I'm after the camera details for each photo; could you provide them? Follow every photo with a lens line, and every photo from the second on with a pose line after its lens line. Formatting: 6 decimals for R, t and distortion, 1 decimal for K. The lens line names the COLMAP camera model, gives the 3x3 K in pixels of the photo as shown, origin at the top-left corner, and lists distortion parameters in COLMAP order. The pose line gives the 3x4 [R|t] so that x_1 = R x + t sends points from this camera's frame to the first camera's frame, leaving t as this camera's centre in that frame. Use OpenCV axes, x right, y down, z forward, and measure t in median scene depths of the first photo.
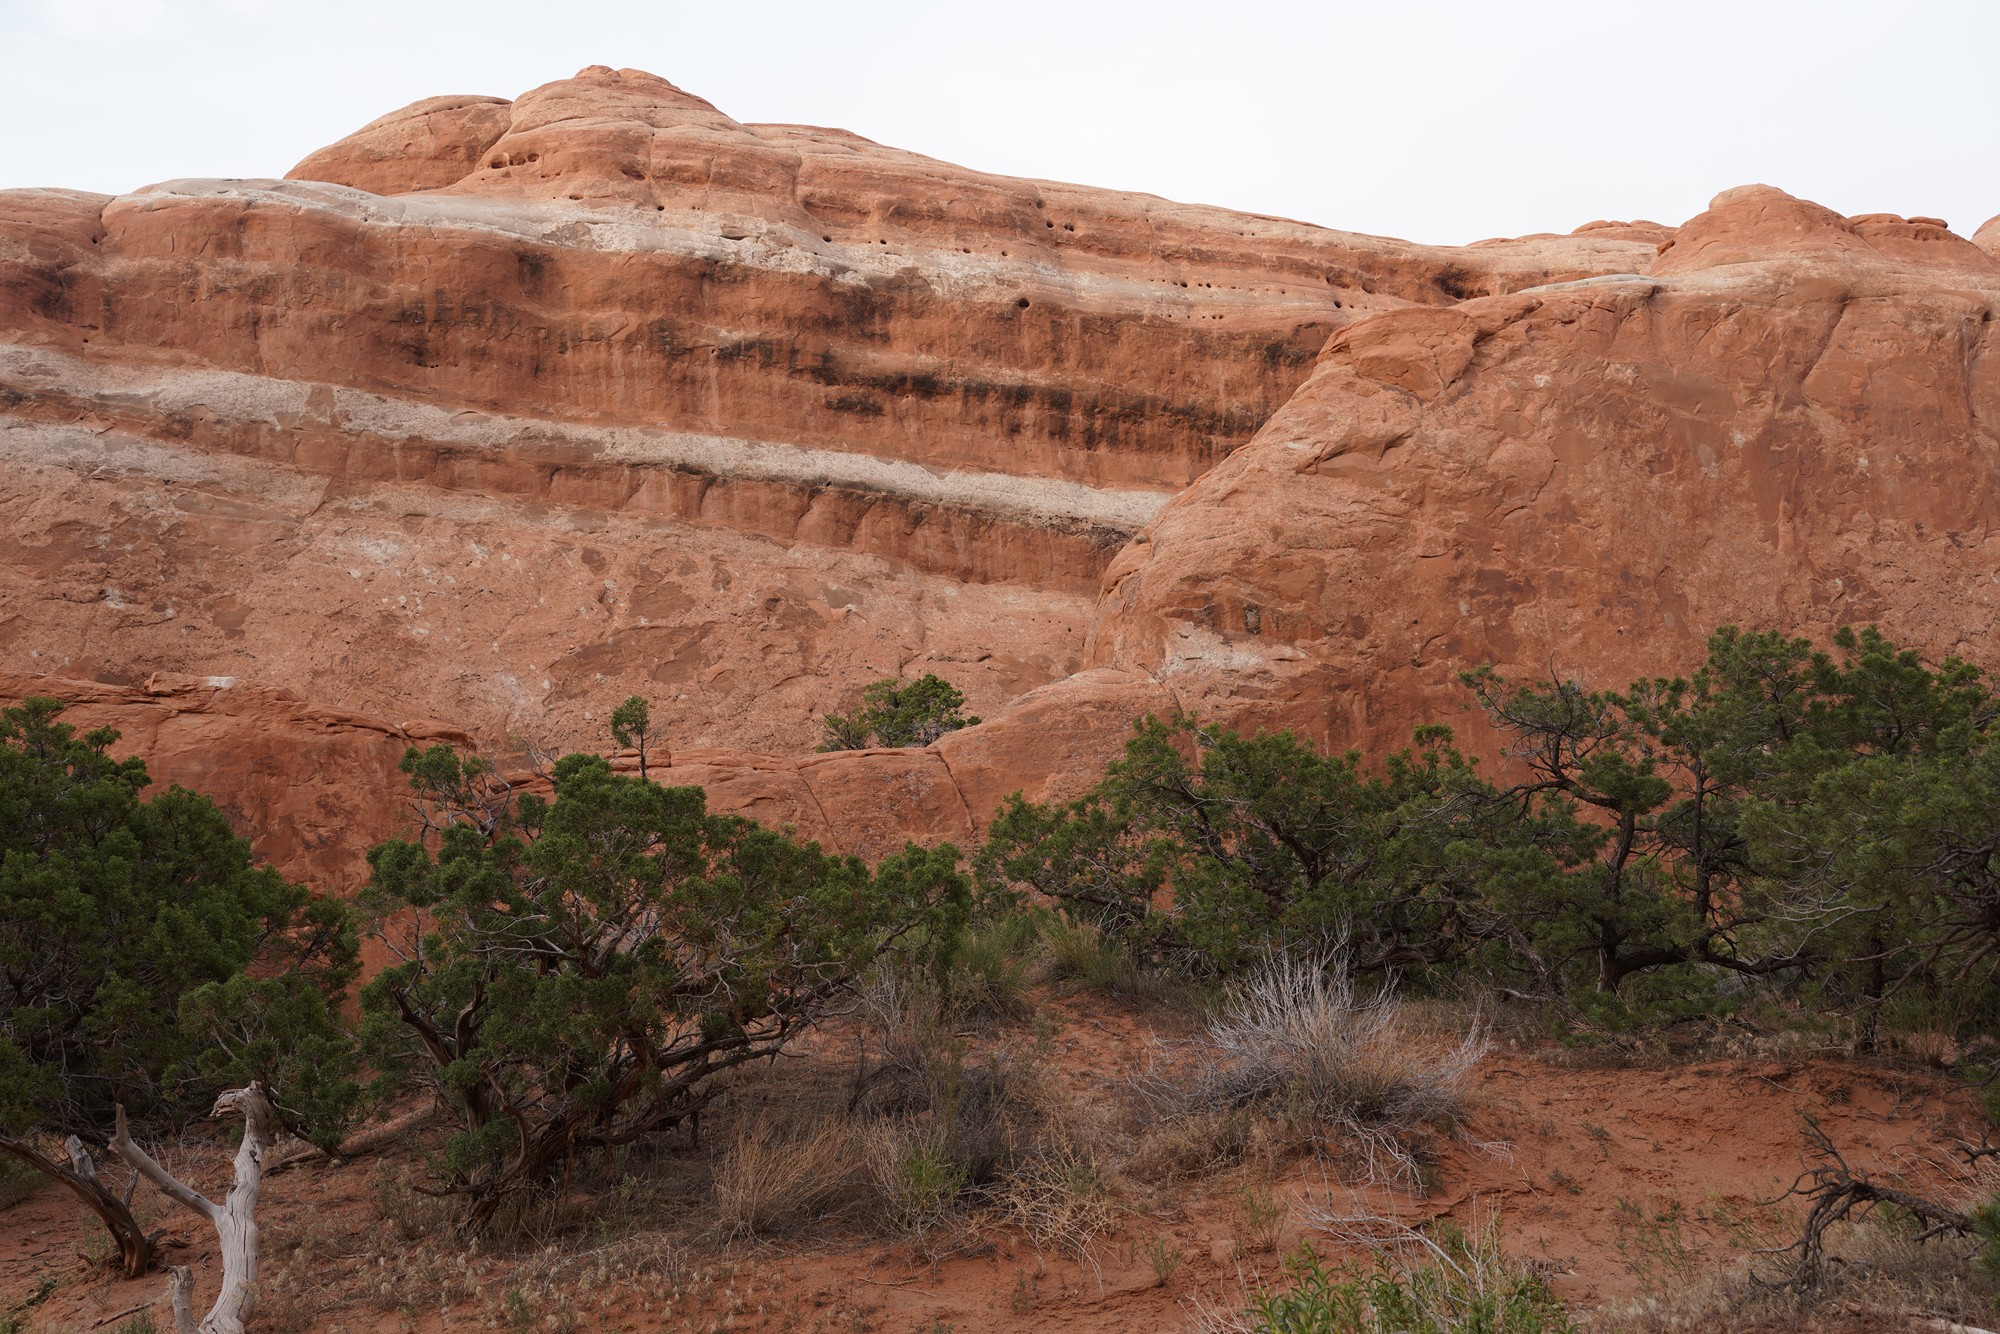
lens RADIAL K [[1718.2, 0, 999.6], [0, 1718.2, 663.7], [0, 0, 1]] dist [-0.023314, 0.018348]
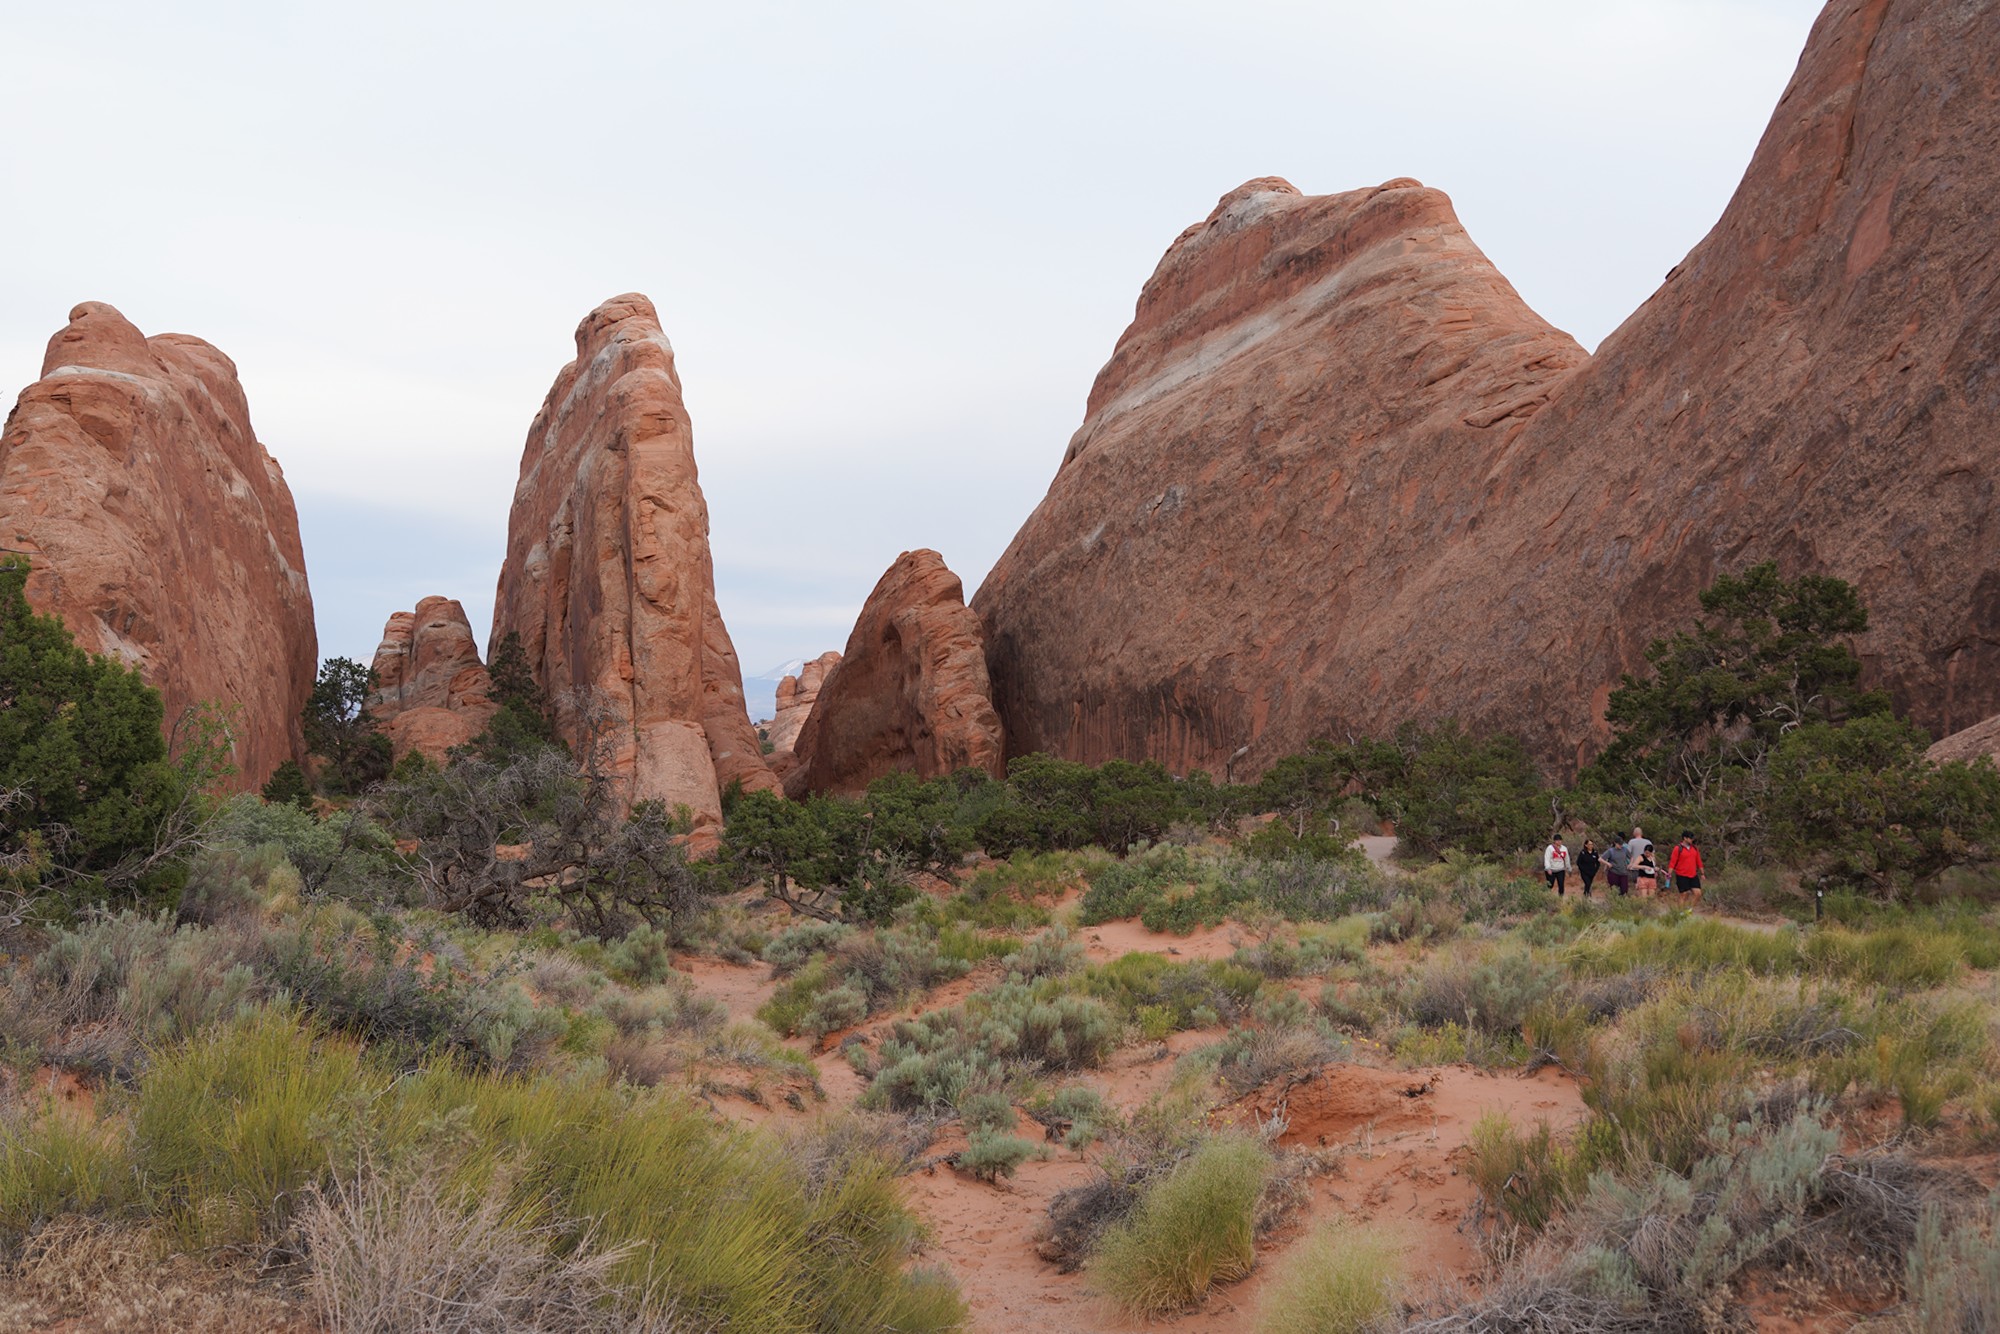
lens RADIAL K [[2324.1, 0, 1000.6], [0, 2324.1, 671.7], [0, 0, 1]] dist [0.003839, 0.000000]
pose [[0.068683, 0.083399, 0.994146, -1.149862], [-0.115732, 0.990438, -0.075092, 0.049305], [-0.990903, -0.109897, 0.077678, 0.142535]]
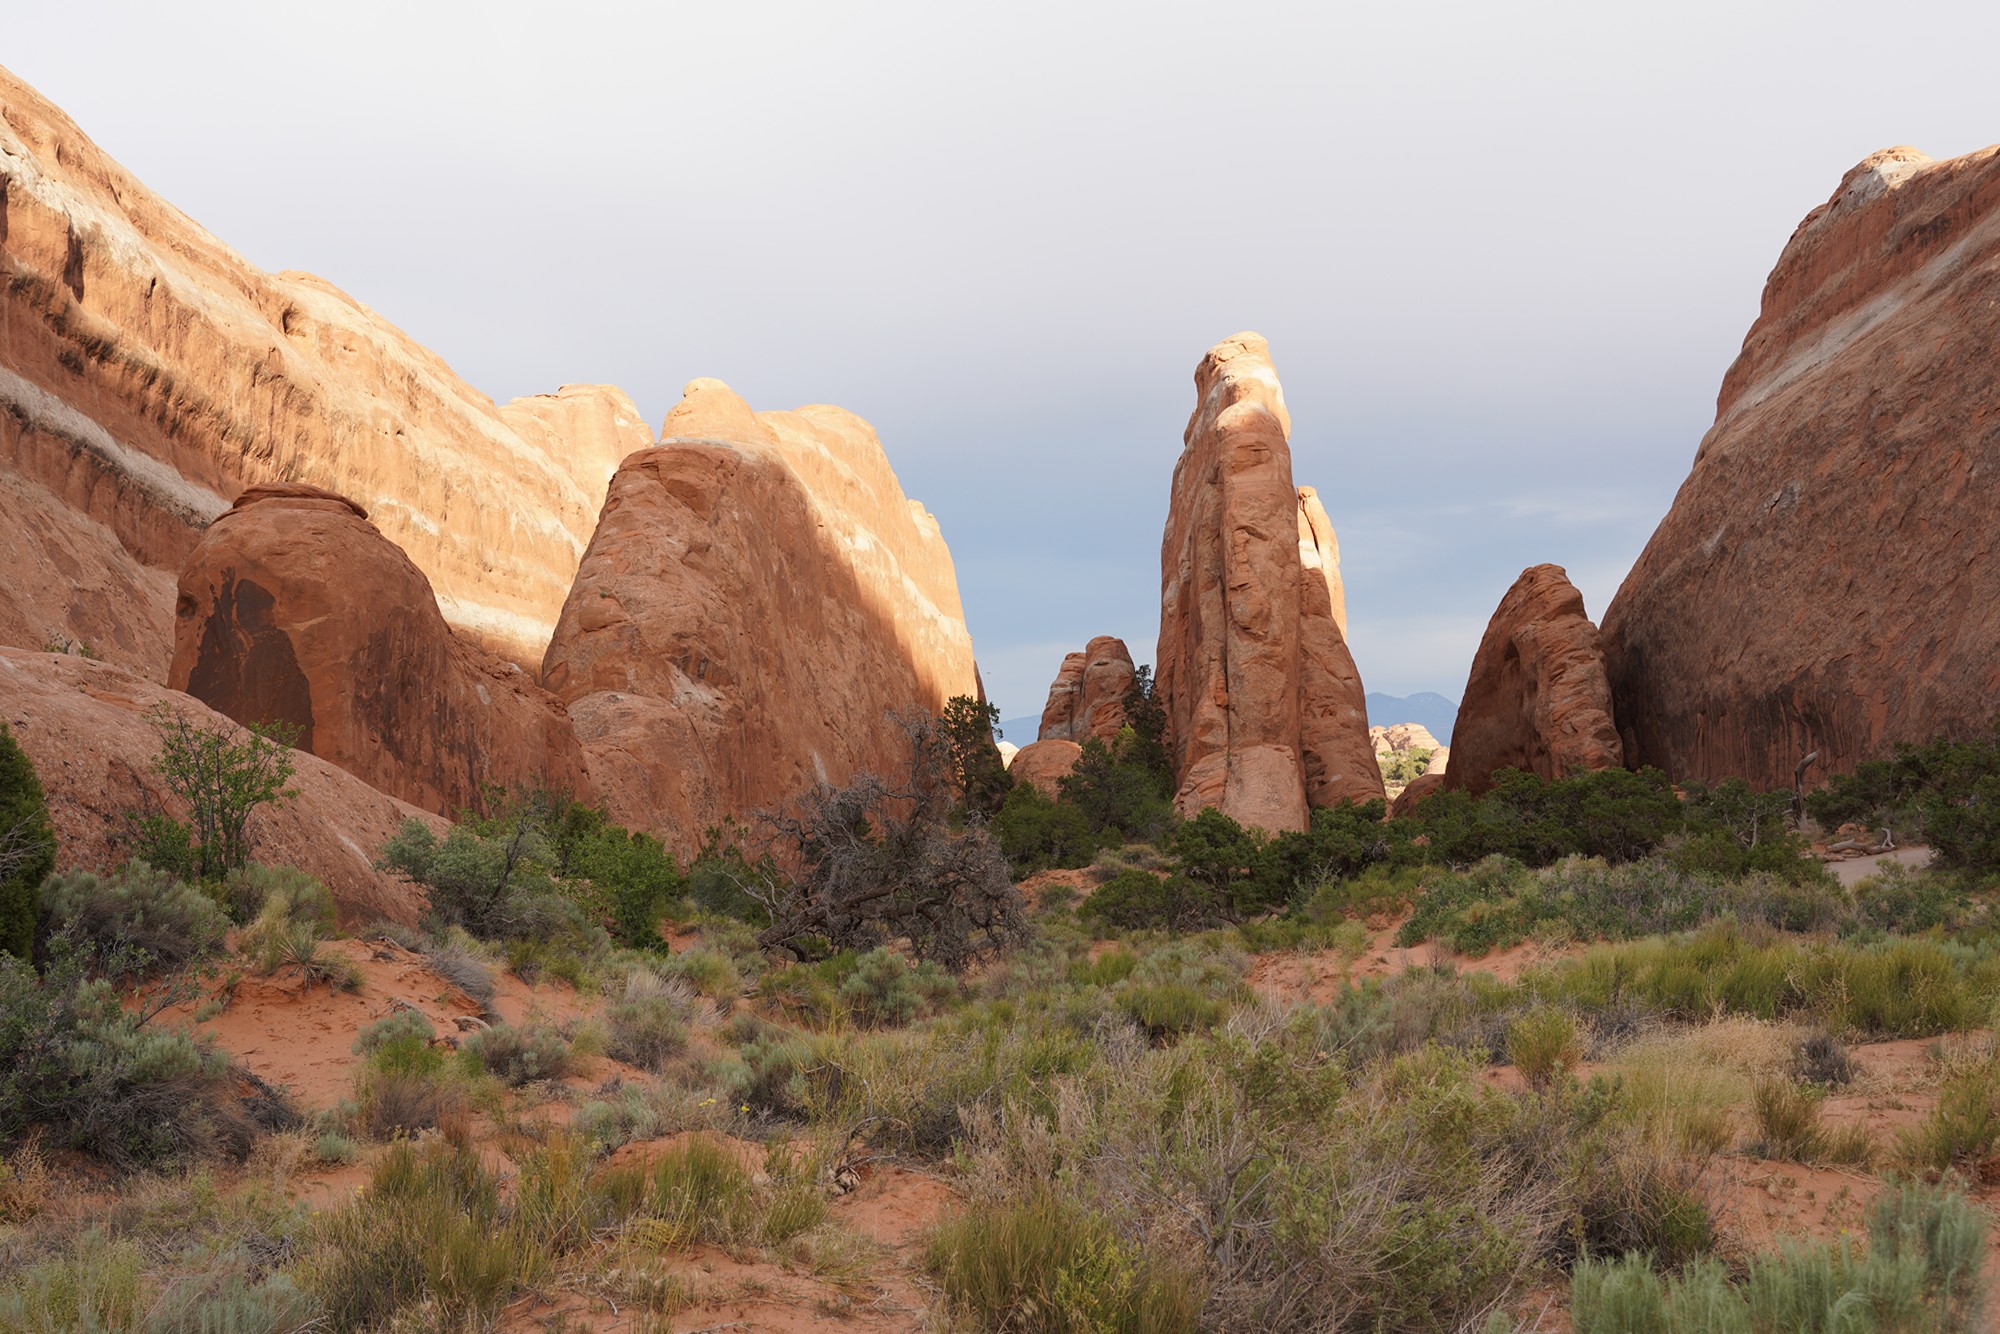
lens RADIAL K [[2231.6, 0, 1000.4], [0, 2231.6, 668.3], [0, 0, 1]] dist [0.011343, 0.000000]
pose [[0.376323, 0.089506, 0.922155, -1.068710], [-0.096977, 0.993660, -0.056871, 0.040344], [-0.921399, -0.068026, 0.382618, 0.047591]]
